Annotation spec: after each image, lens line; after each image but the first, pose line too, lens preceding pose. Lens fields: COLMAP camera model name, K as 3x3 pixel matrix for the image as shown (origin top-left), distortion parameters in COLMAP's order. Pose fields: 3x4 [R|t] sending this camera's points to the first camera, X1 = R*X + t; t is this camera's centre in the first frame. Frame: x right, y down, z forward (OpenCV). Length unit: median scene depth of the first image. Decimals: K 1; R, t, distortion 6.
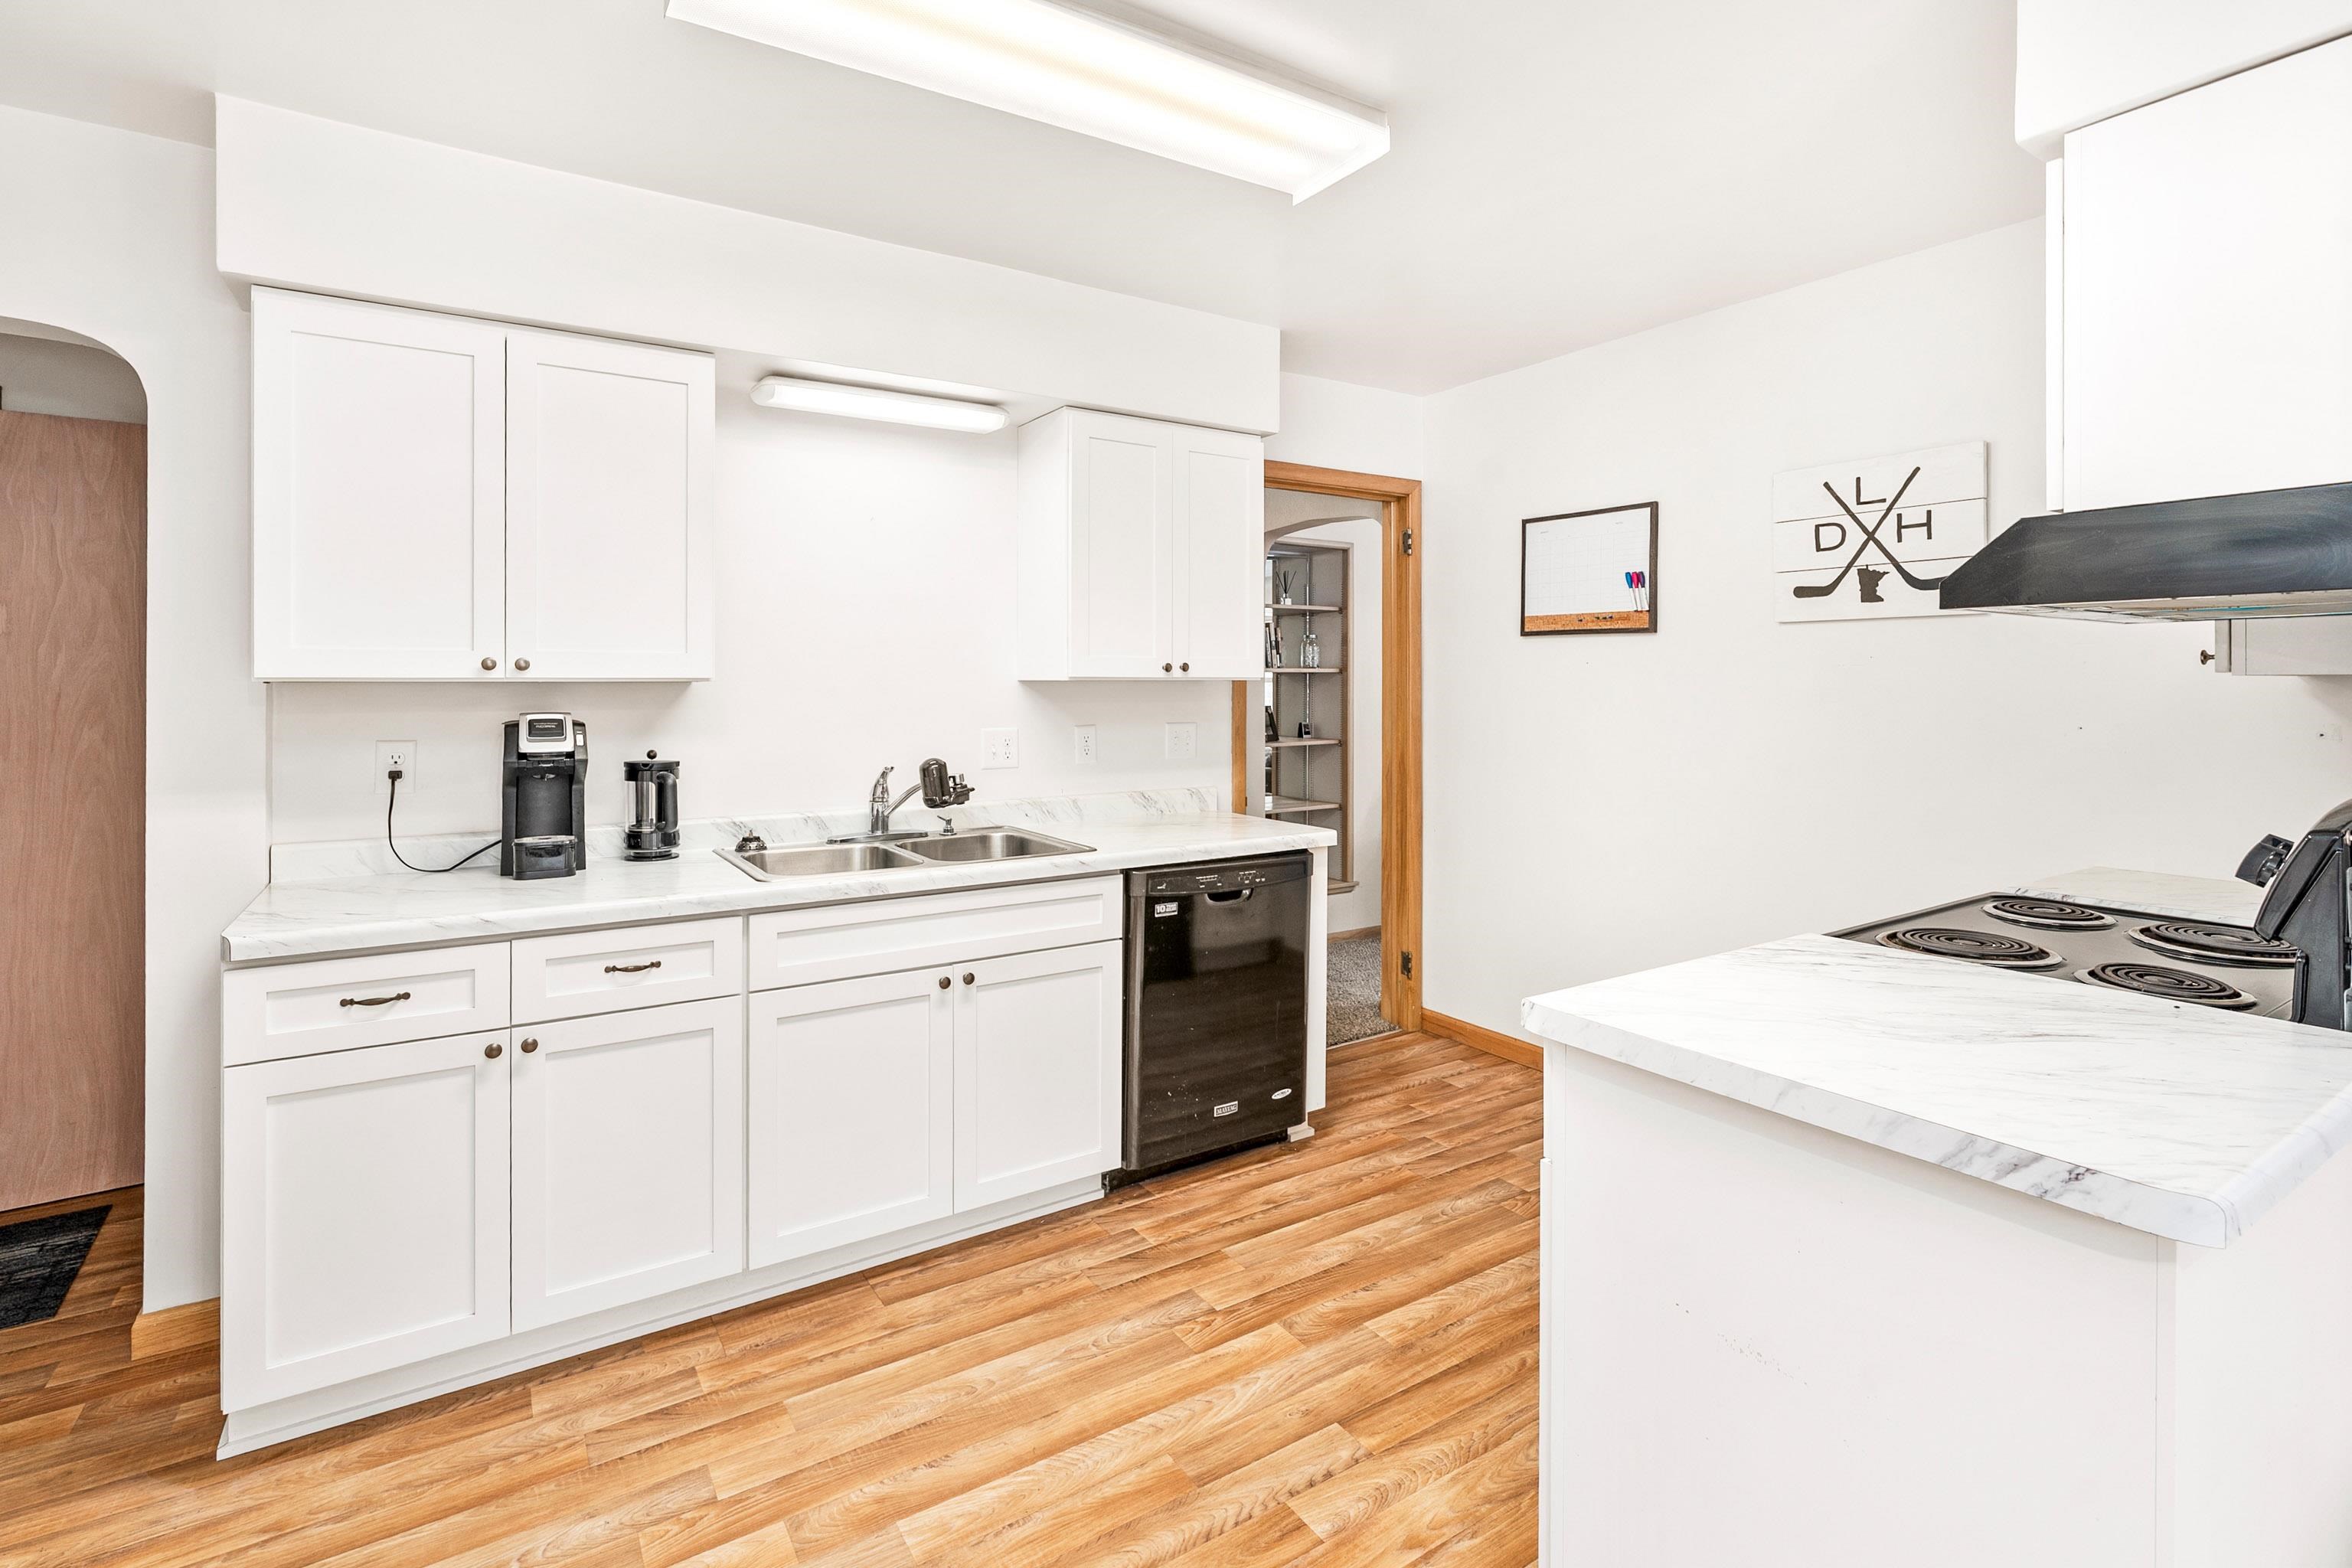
lens RADIAL K [[1102.7, 0, 1206.3], [0, 1102.7, 683.6], [0, 0, 1]] dist [-0.009132, 0.002498]
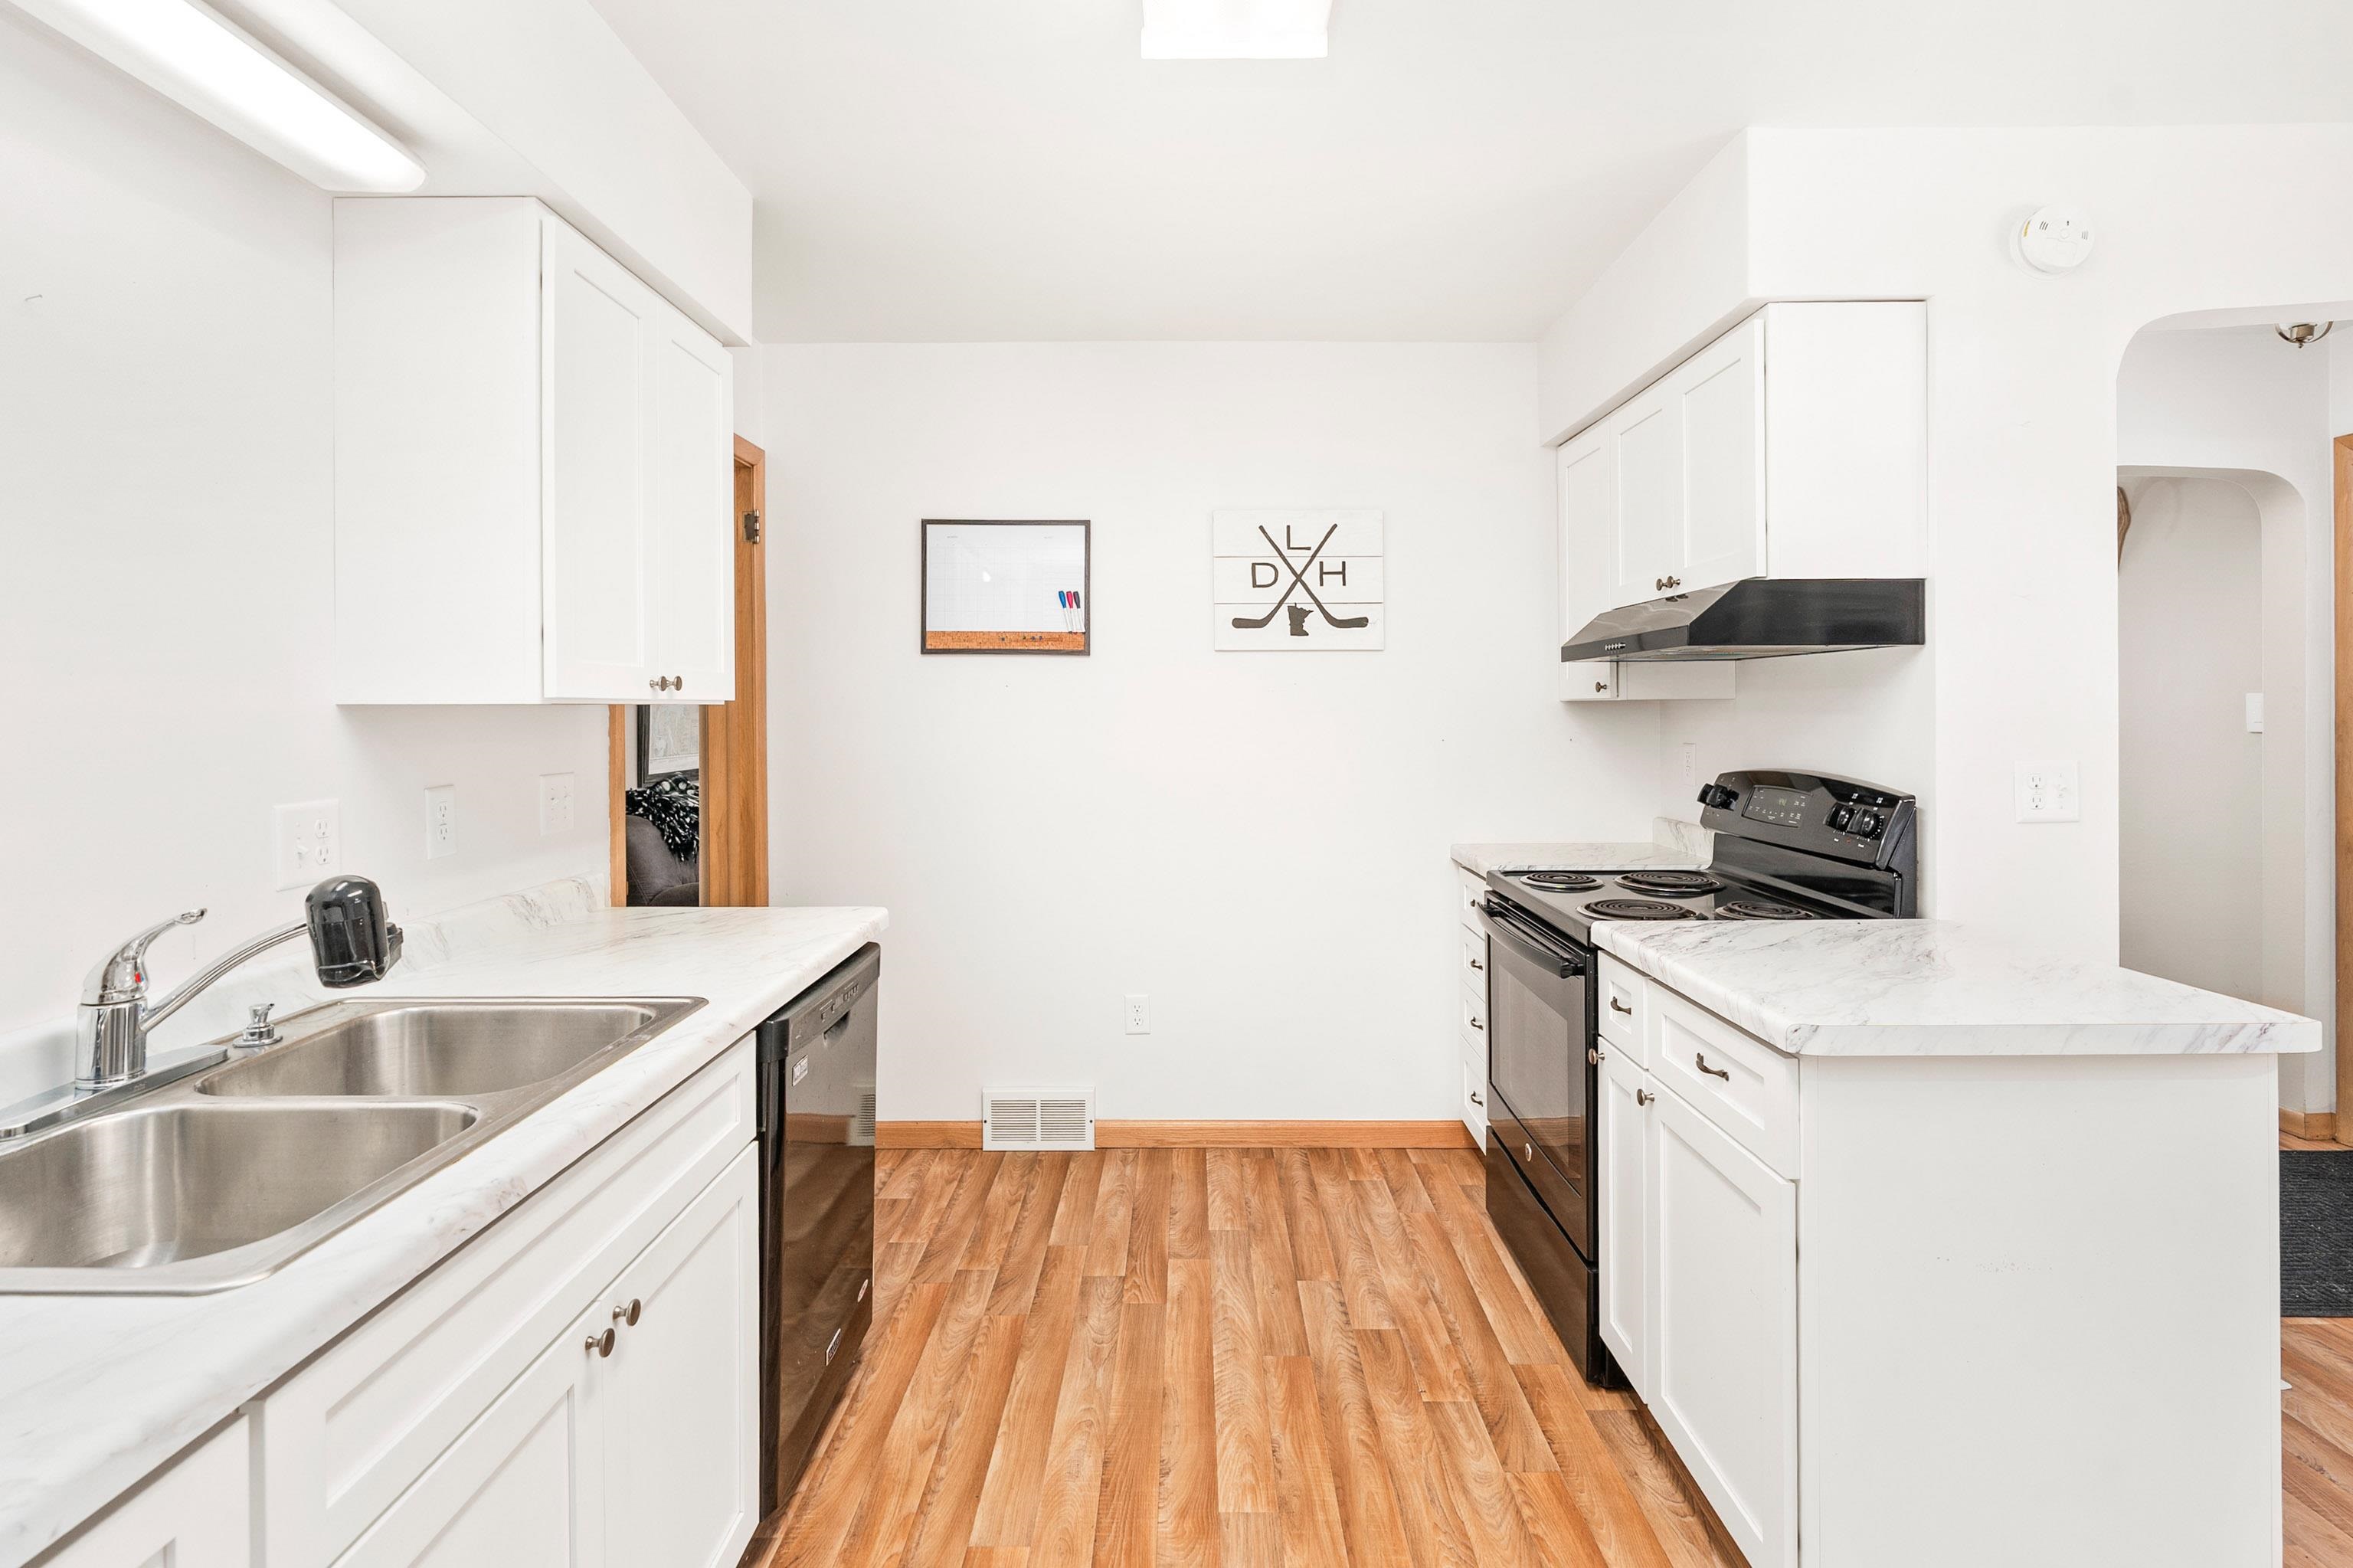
lens RADIAL K [[1103.2, 0, 1195.8], [0, 1103.2, 713.5], [0, 0, 1]] dist [-0.009132, 0.002498]
pose [[0.561308, -0.006035, 0.827585, -0.402879], [0.004820, 0.999980, 0.004022, 0.001619], [-0.827593, 0.001731, 0.561326, 0.439508]]
